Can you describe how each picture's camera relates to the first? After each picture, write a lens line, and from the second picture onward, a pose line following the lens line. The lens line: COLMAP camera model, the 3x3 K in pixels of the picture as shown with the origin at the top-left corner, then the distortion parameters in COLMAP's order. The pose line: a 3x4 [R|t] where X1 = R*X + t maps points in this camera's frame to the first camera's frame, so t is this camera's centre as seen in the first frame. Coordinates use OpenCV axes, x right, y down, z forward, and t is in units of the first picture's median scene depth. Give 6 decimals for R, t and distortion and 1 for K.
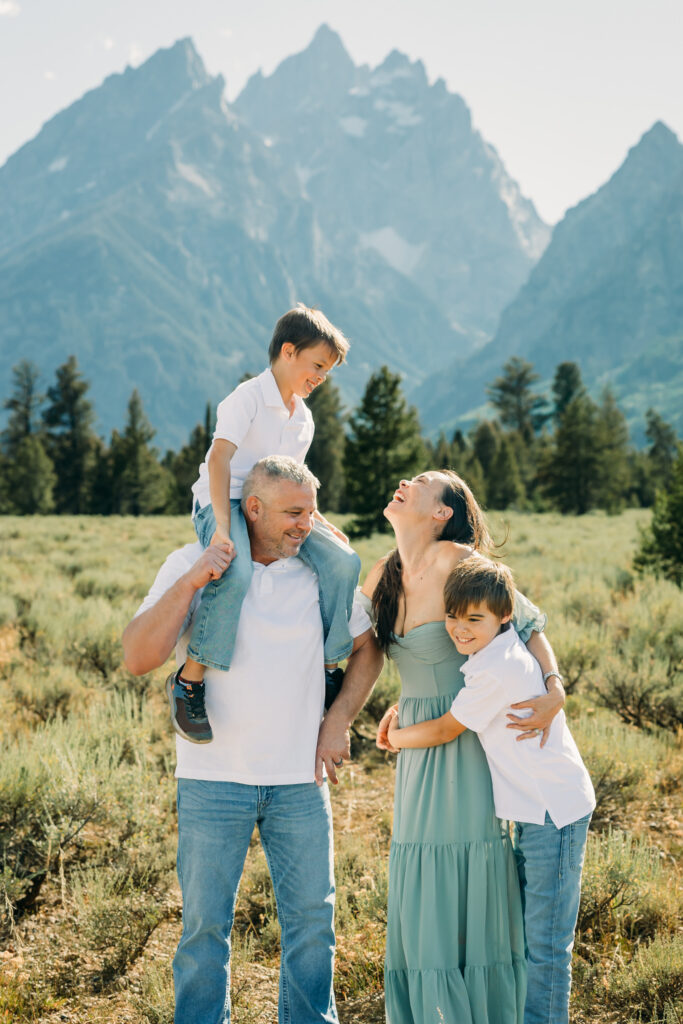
lens RADIAL K [[2261.0, 0, 381.2], [0, 2261.0, 665.7], [0, 0, 1]] dist [0.001877, 0.072797]
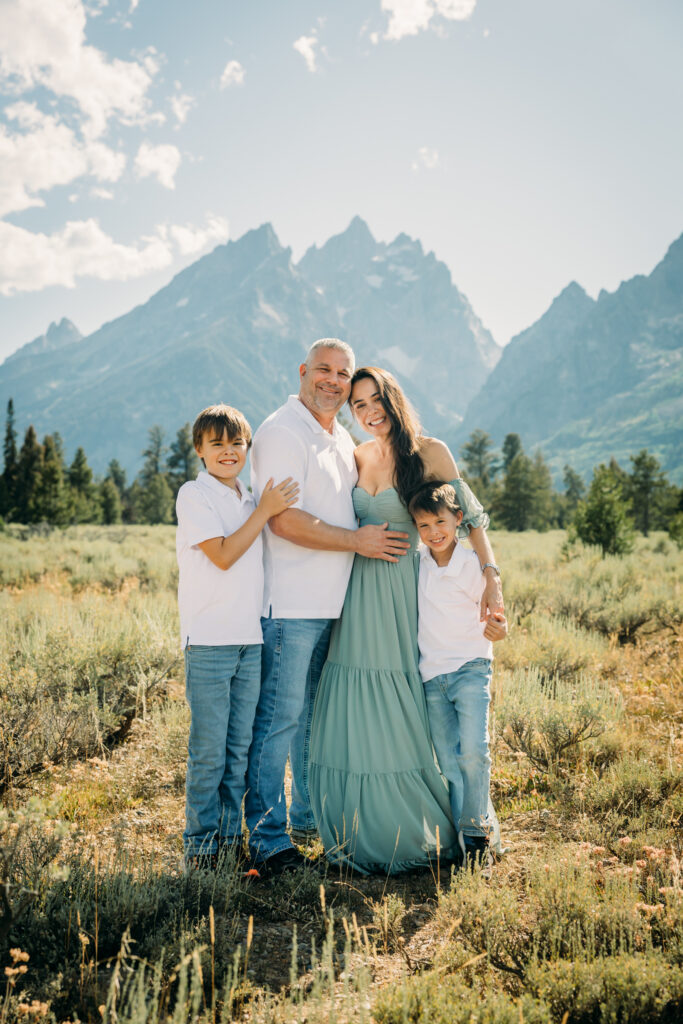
lens RADIAL K [[1458.5, 0, 341.5], [0, 1458.5, 512.0], [0, 0, 1]] dist [0.023200, 0.021913]
pose [[0.999321, 0.020556, -0.030587, -0.001193], [-0.023201, 0.995780, -0.088791, 0.007875], [0.028633, 0.089440, 0.995581, 0.025324]]
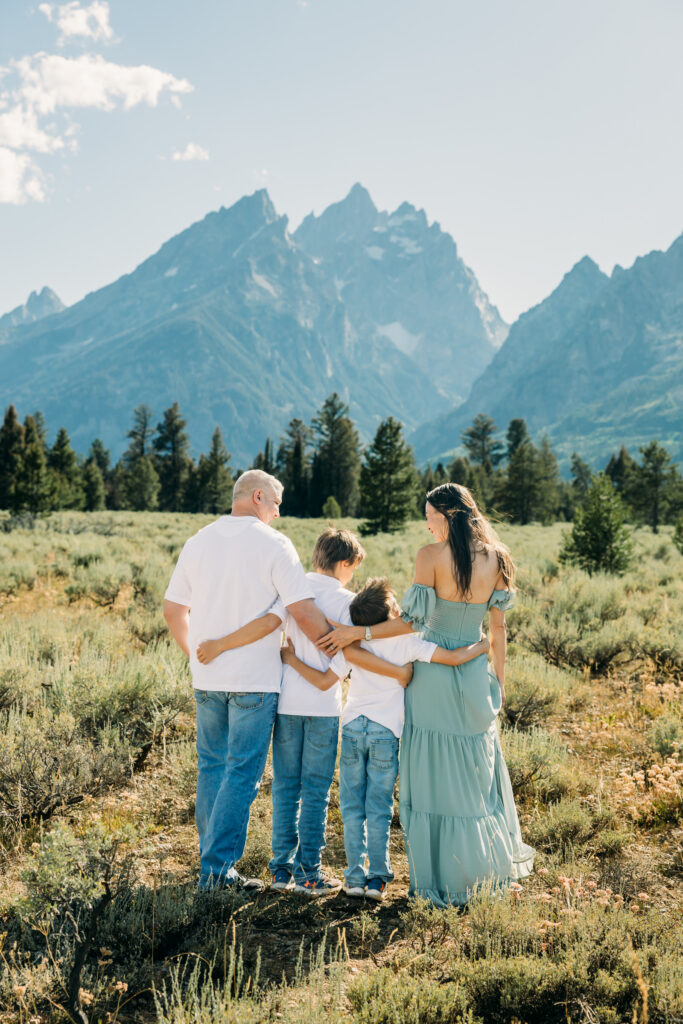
lens RADIAL K [[1588.9, 0, 341.5], [0, 1588.9, 512.0], [0, 0, 1]] dist [0.016508, 0.008752]
pose [[0.998960, 0.036754, -0.026982, -0.000225], [-0.038602, 0.996693, -0.071500, 0.001537], [0.024265, 0.072467, 0.997076, -0.007583]]
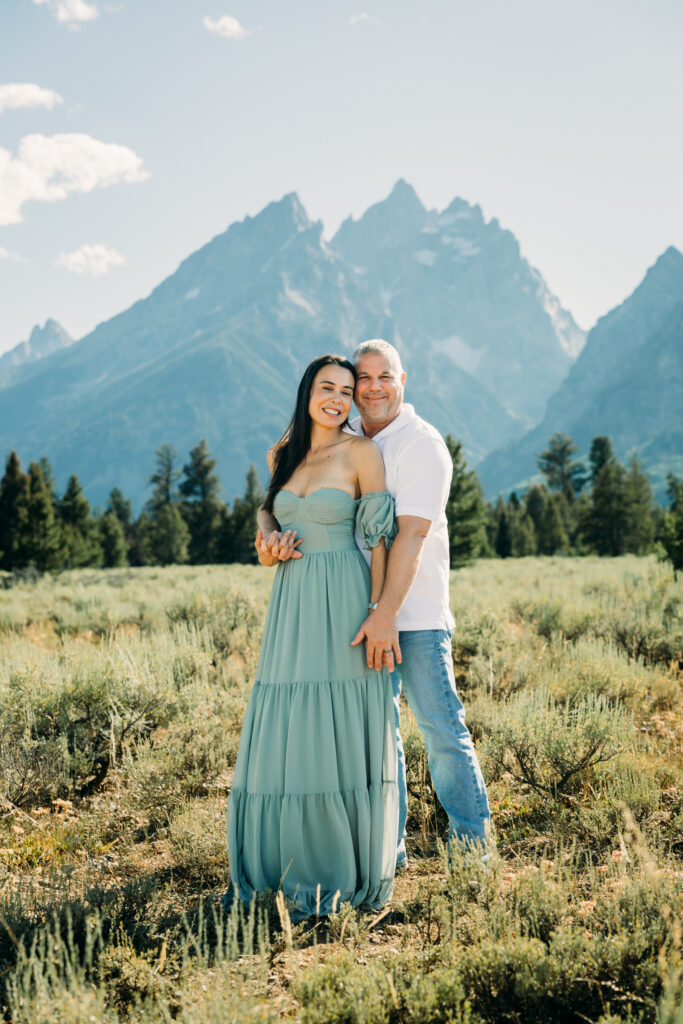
lens RADIAL K [[1815.8, 0, 341.5], [0, 1815.8, 512.0], [0, 0, 1]] dist [0.023712, 0.111614]
pose [[0.997636, -0.019433, -0.065920, 0.005463], [0.012311, 0.994206, -0.106786, 0.010725], [0.067614, 0.105722, 0.992094, 0.009945]]
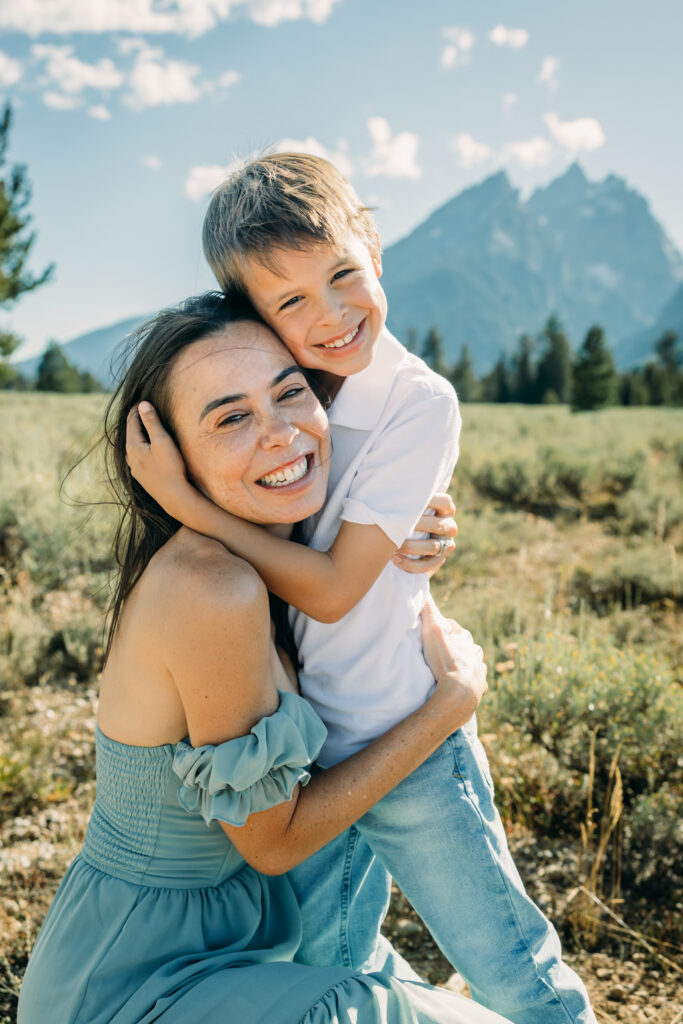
lens RADIAL K [[1024.8, 0, 340.3], [0, 1024.8, 485.4], [0, 0, 1]] dist [0.007286, 0.006385]
pose [[0.970269, 0.047624, -0.237299, 0.002672], [-0.048130, 0.998834, 0.003664, 0.004553], [0.237197, 0.007866, 0.971430, 0.099814]]
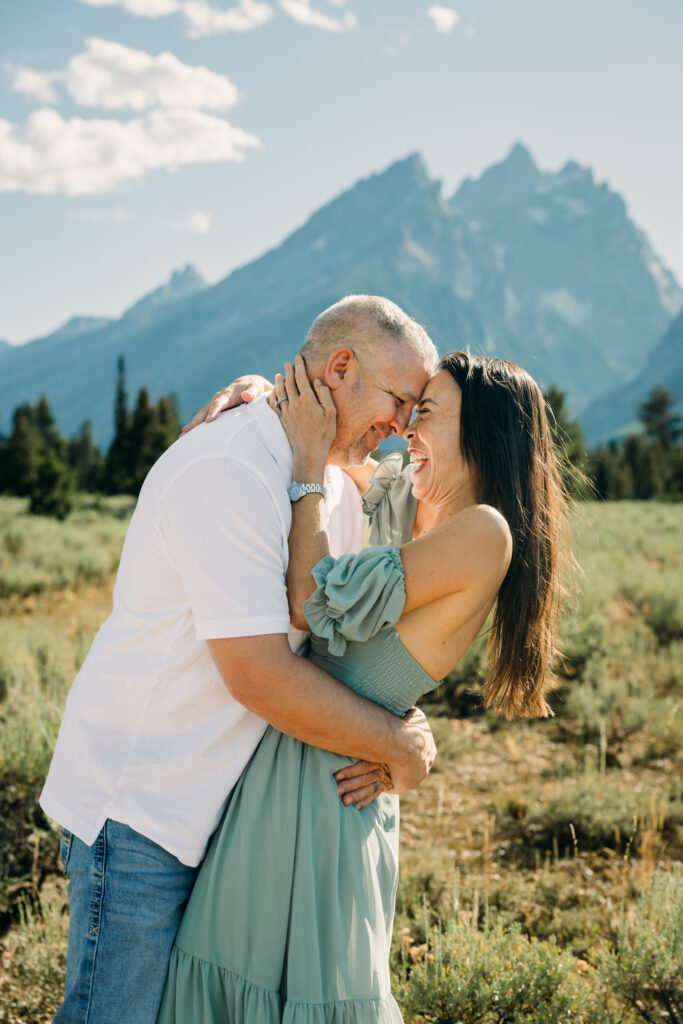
lens RADIAL K [[1569.3, 0, 326.7], [0, 1569.3, 511.2], [0, 0, 1]] dist [-0.009759, -0.005848]
pose [[0.988922, 0.022203, -0.146768, 0.004540], [-0.031697, 0.997531, -0.062669, -0.000954], [0.145014, 0.066627, 0.987184, 0.081327]]
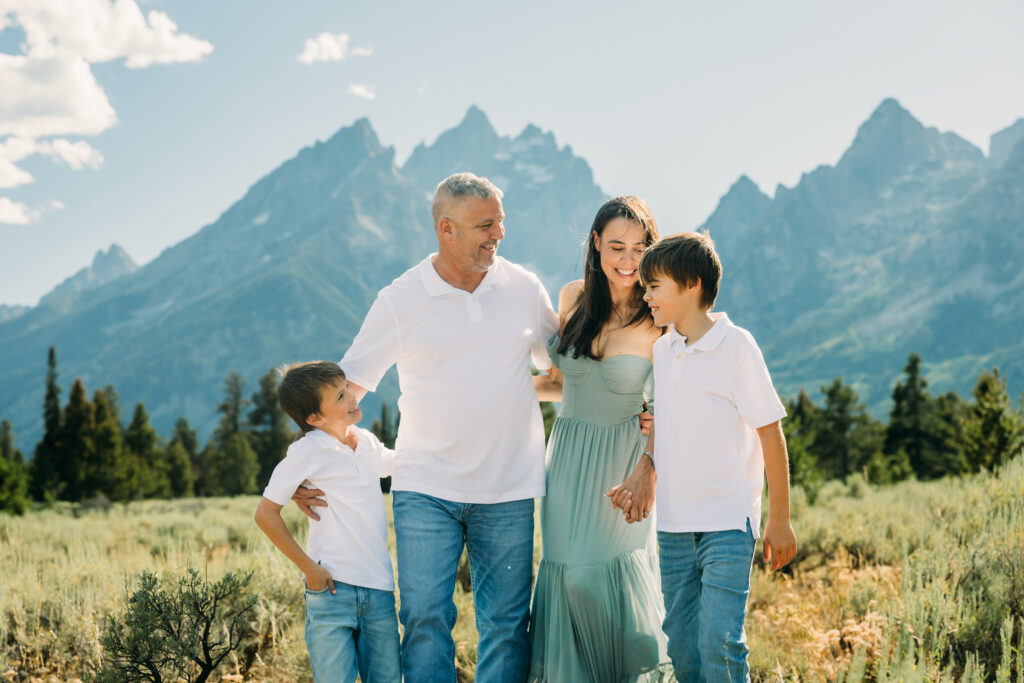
lens RADIAL K [[1881.8, 0, 518.3], [0, 1881.8, 319.6], [0, 0, 1]] dist [0.020215, 0.048078]
pose [[0.999767, -0.021335, -0.003255, 0.000457], [0.020456, 0.984845, -0.172224, 0.015181], [0.006880, 0.172117, 0.985052, -0.008987]]
